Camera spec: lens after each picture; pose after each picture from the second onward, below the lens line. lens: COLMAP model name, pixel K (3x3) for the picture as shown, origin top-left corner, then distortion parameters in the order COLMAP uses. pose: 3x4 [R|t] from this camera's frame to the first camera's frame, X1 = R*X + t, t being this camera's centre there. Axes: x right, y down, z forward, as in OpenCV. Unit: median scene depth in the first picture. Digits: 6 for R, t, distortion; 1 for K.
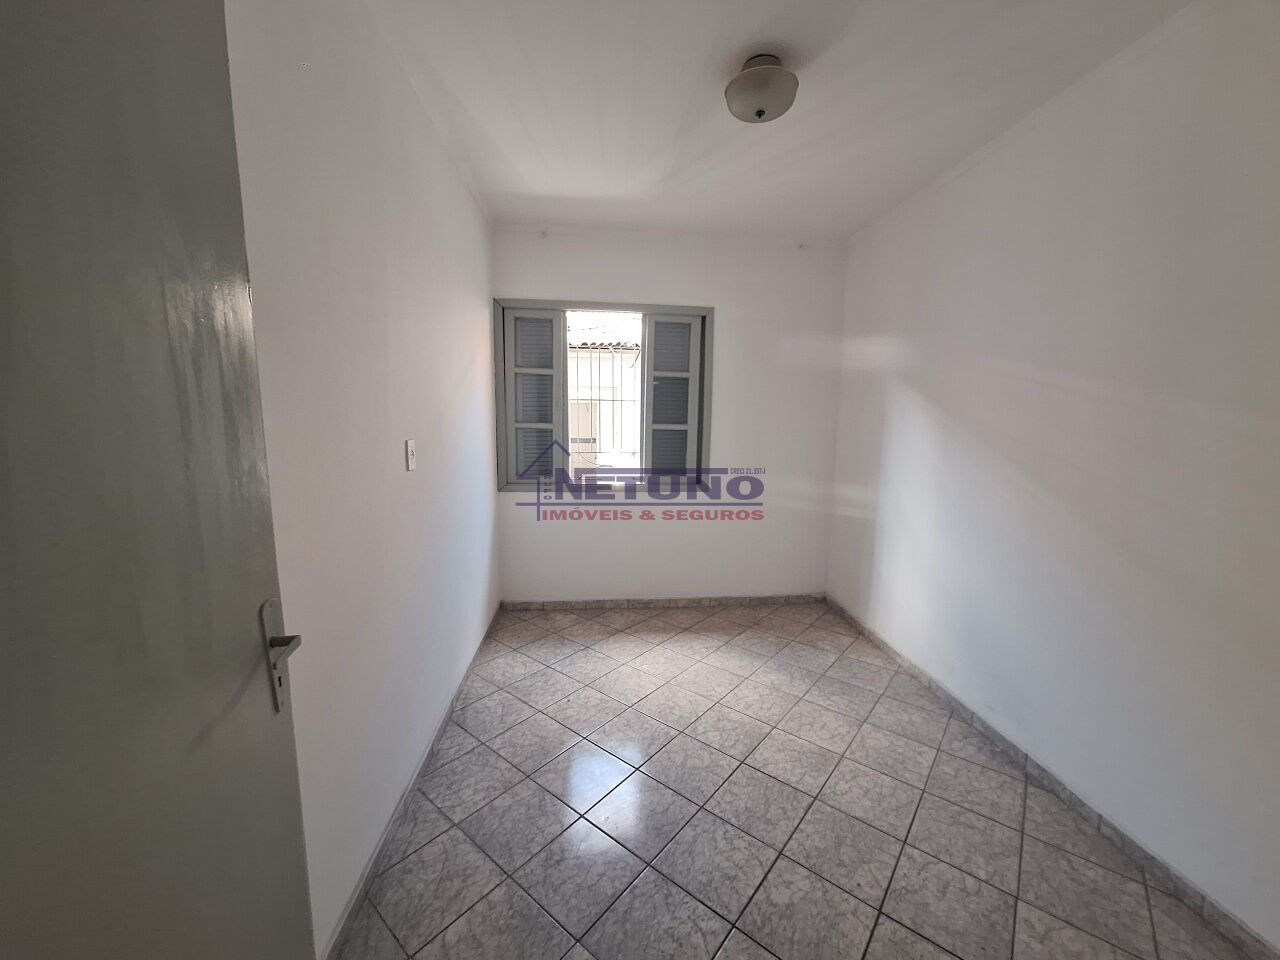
lens RADIAL K [[504.7, 0, 650.4], [0, 504.7, 483.5], [0, 0, 1]] dist [-0.001502, -0.000557]
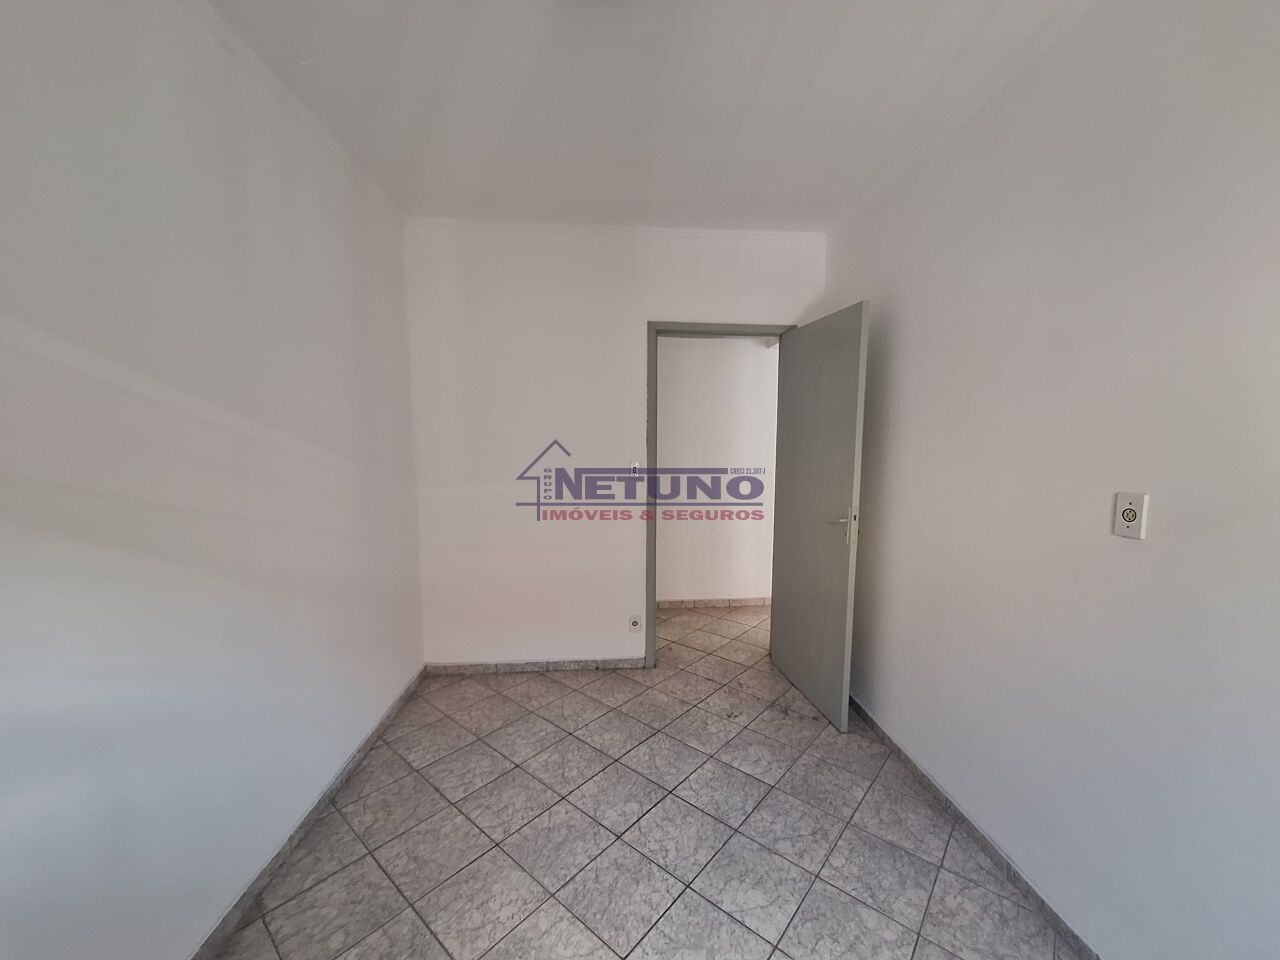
lens RADIAL K [[504.7, 0, 650.4], [0, 504.7, 483.5], [0, 0, 1]] dist [-0.001502, -0.000557]
pose [[-0.999668, -0.020167, 0.016041, 0.181886], [-0.015991, 0.973644, 0.227514, -0.271514], [-0.020207, 0.227182, -0.973643, 1.850274]]
